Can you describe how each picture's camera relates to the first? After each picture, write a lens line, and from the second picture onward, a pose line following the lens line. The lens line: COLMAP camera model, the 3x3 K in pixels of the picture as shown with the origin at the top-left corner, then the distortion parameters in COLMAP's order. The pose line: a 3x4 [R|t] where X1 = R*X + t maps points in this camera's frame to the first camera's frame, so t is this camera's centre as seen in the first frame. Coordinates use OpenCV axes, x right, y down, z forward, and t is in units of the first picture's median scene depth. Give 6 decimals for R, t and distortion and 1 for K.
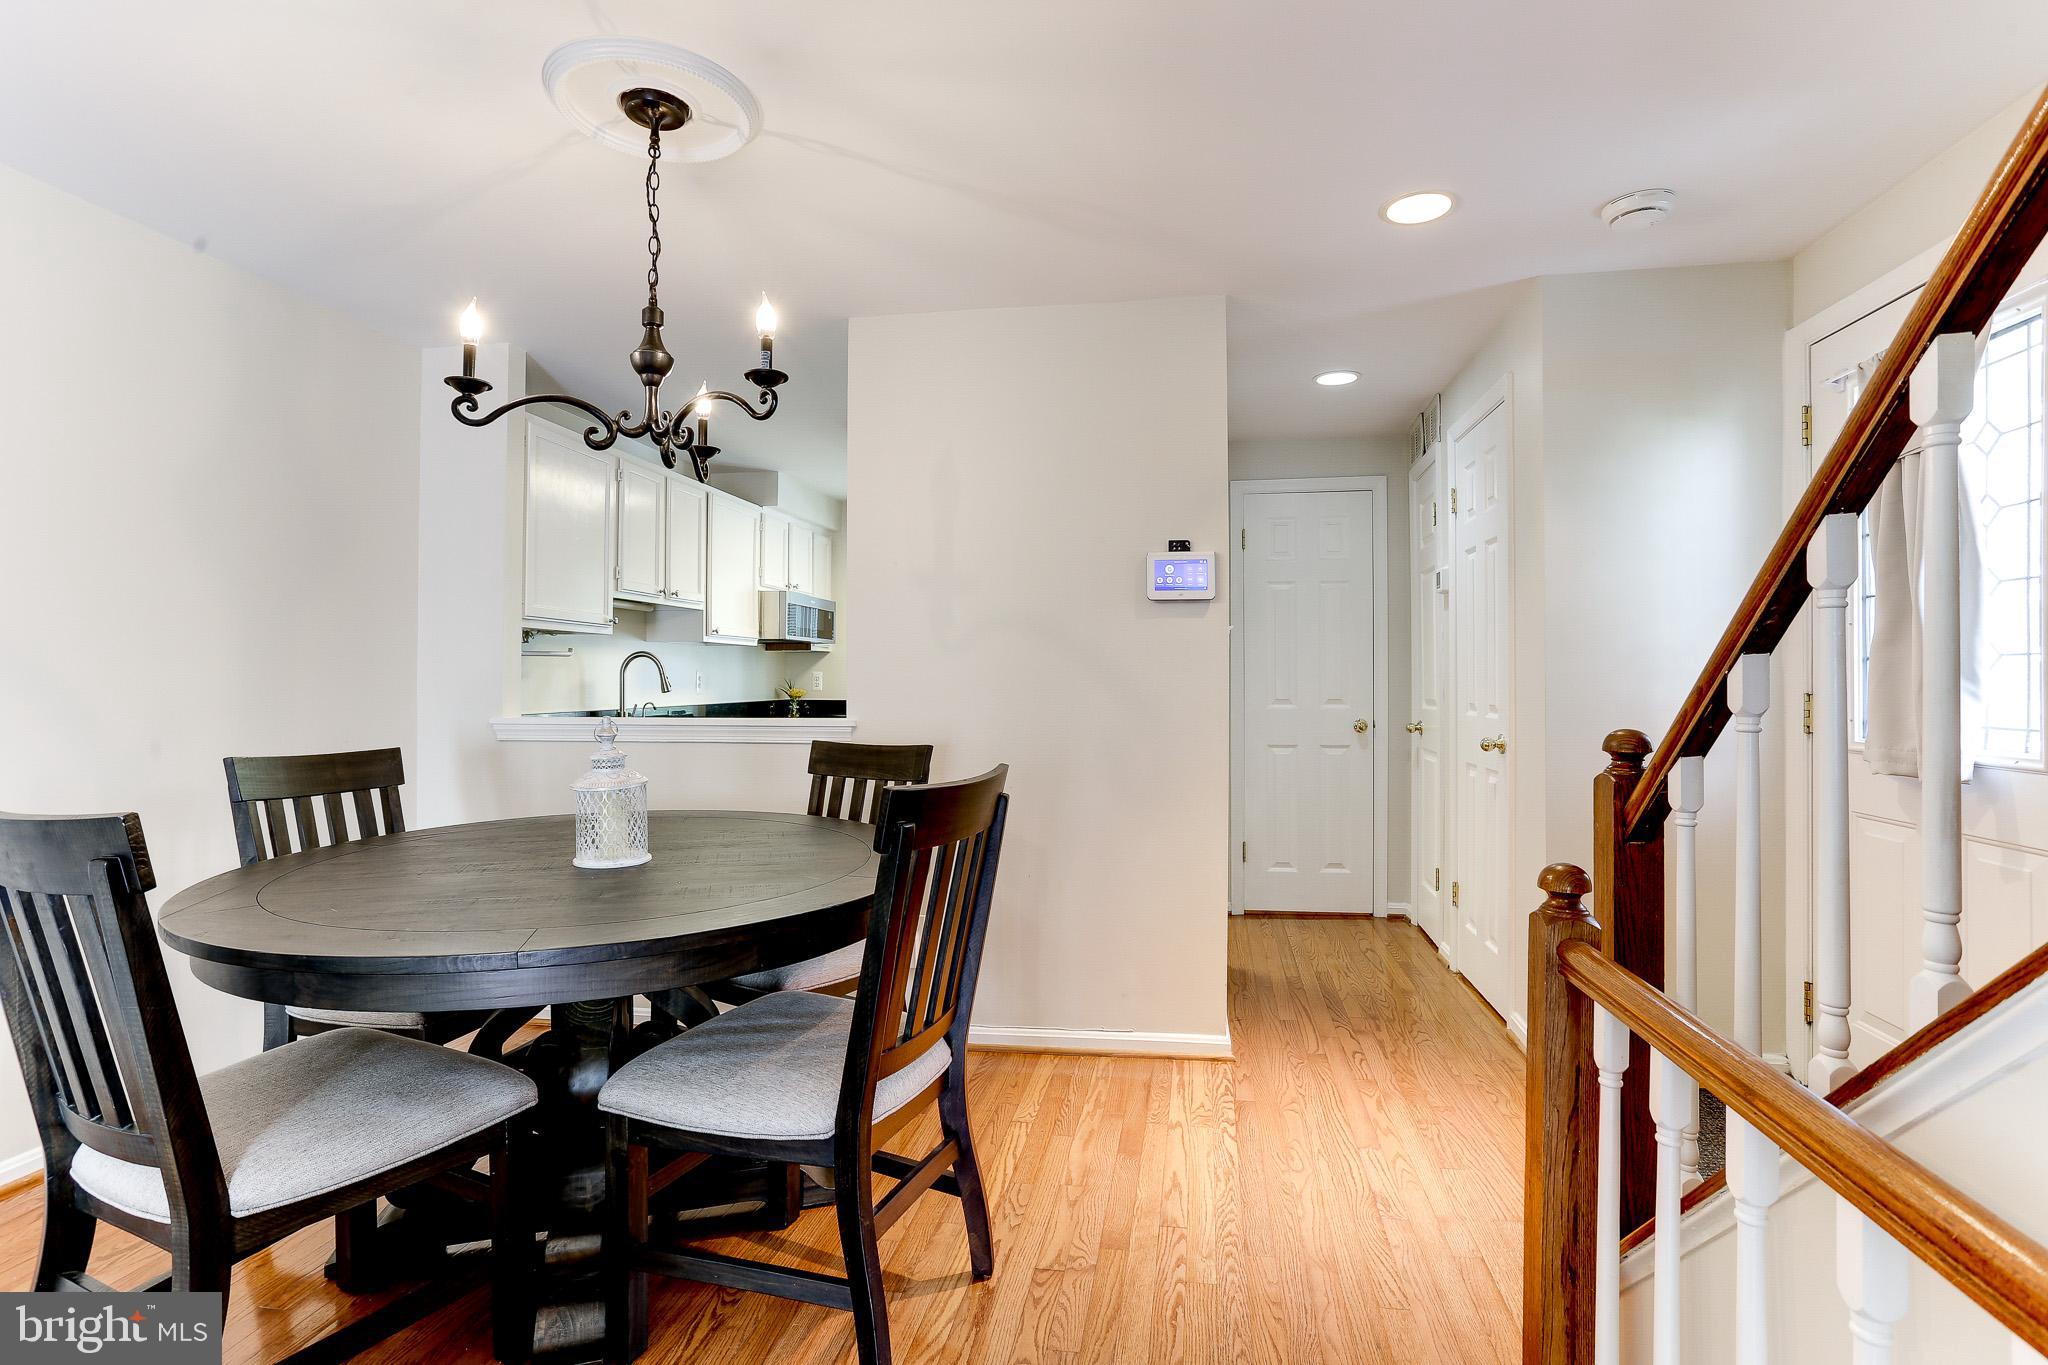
lens RADIAL K [[1024.2, 0, 1024.0], [0, 1024.2, 682.5], [0, 0, 1]] dist [0.000402, 0.000900]
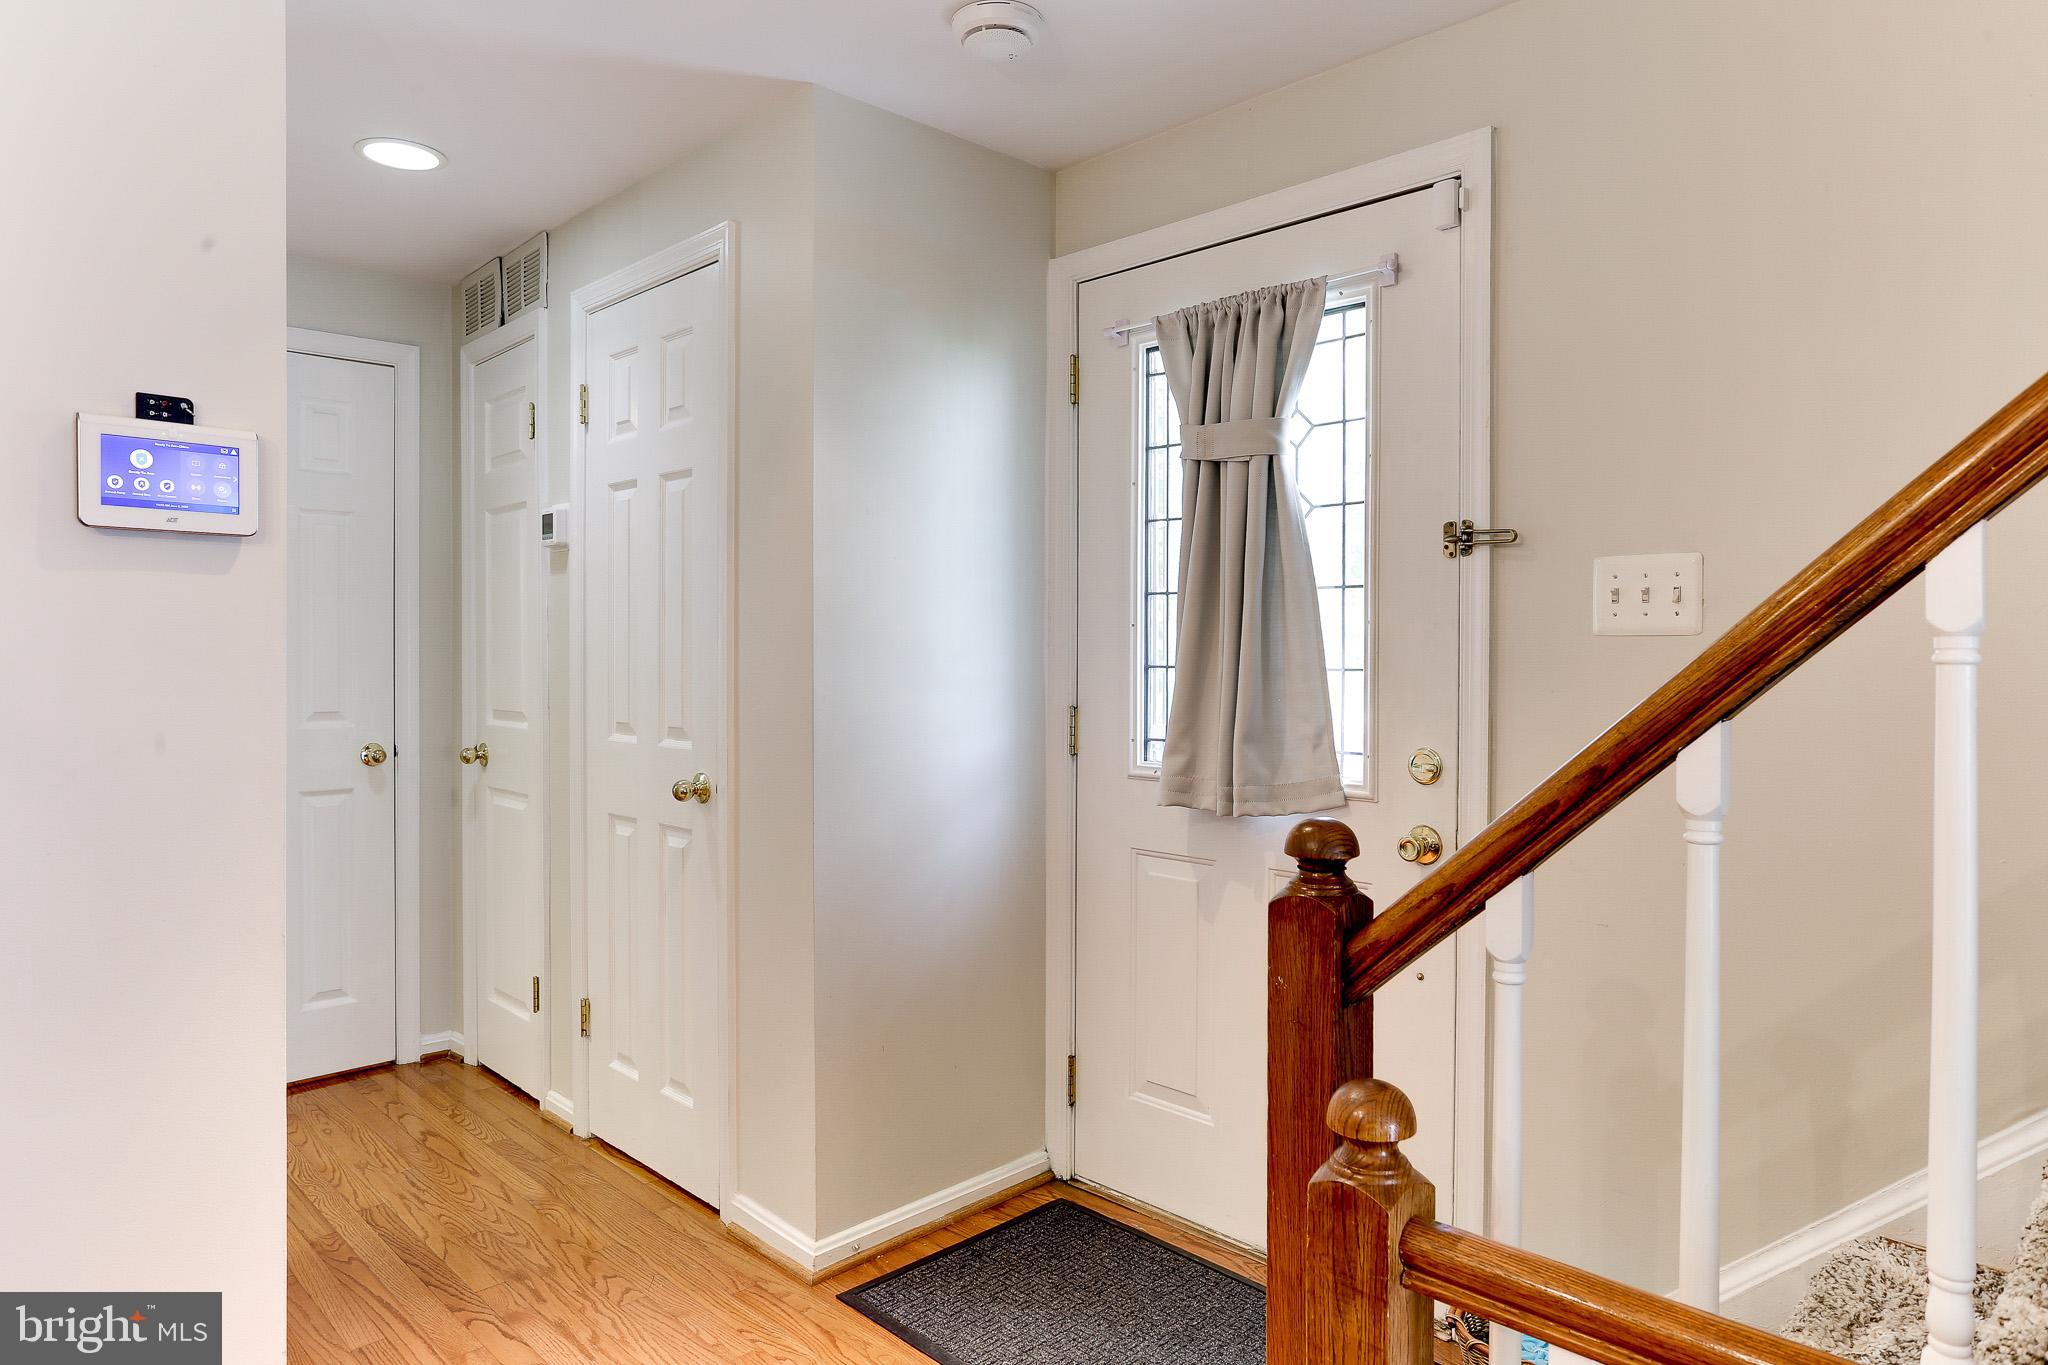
lens RADIAL K [[1267.9, 0, 1026.0], [0, 1267.9, 661.2], [0, 0, 1]] dist [-0.016925, 0.002578]
pose [[0.585019, -0.006009, 0.810997, -0.064875], [-0.002342, 0.999956, 0.009098, -0.027491], [-0.811016, -0.007222, 0.584979, 0.343697]]
